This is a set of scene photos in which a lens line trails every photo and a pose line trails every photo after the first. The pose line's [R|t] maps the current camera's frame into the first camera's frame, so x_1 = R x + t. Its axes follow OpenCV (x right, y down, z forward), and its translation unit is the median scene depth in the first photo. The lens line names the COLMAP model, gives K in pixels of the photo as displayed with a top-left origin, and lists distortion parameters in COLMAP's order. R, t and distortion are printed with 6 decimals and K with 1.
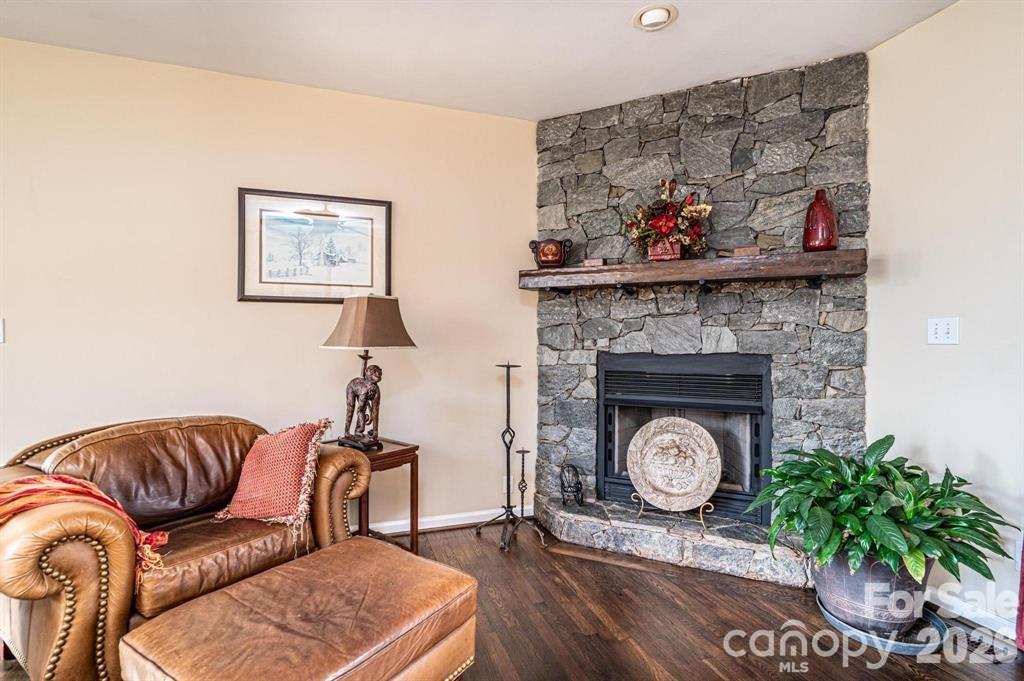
lens RADIAL K [[484.8, 0, 512.0], [0, 484.8, 340.5], [0, 0, 1]] dist [-0.002002, -0.000391]
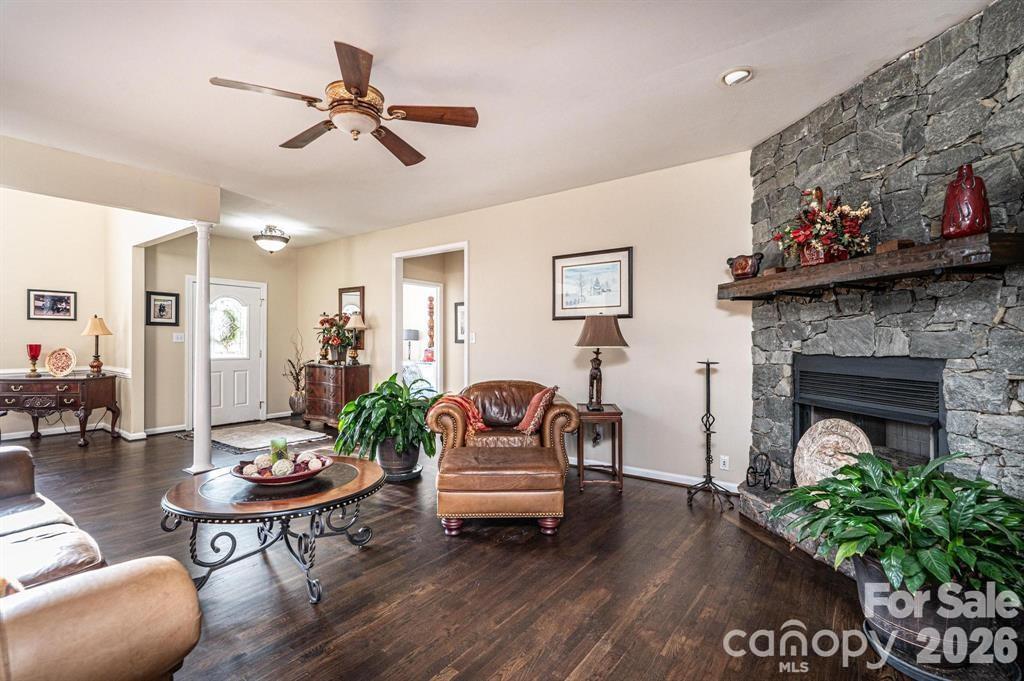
lens RADIAL K [[474.4, 0, 512.0], [0, 474.4, 340.5], [0, 0, 1]] dist [0.000517, 0.000164]
pose [[0.566739, -0.002210, -0.823895, 0.756268], [0.001261, 0.999998, -0.001815, -0.003145], [0.823897, -0.000010, 0.566740, -0.107904]]
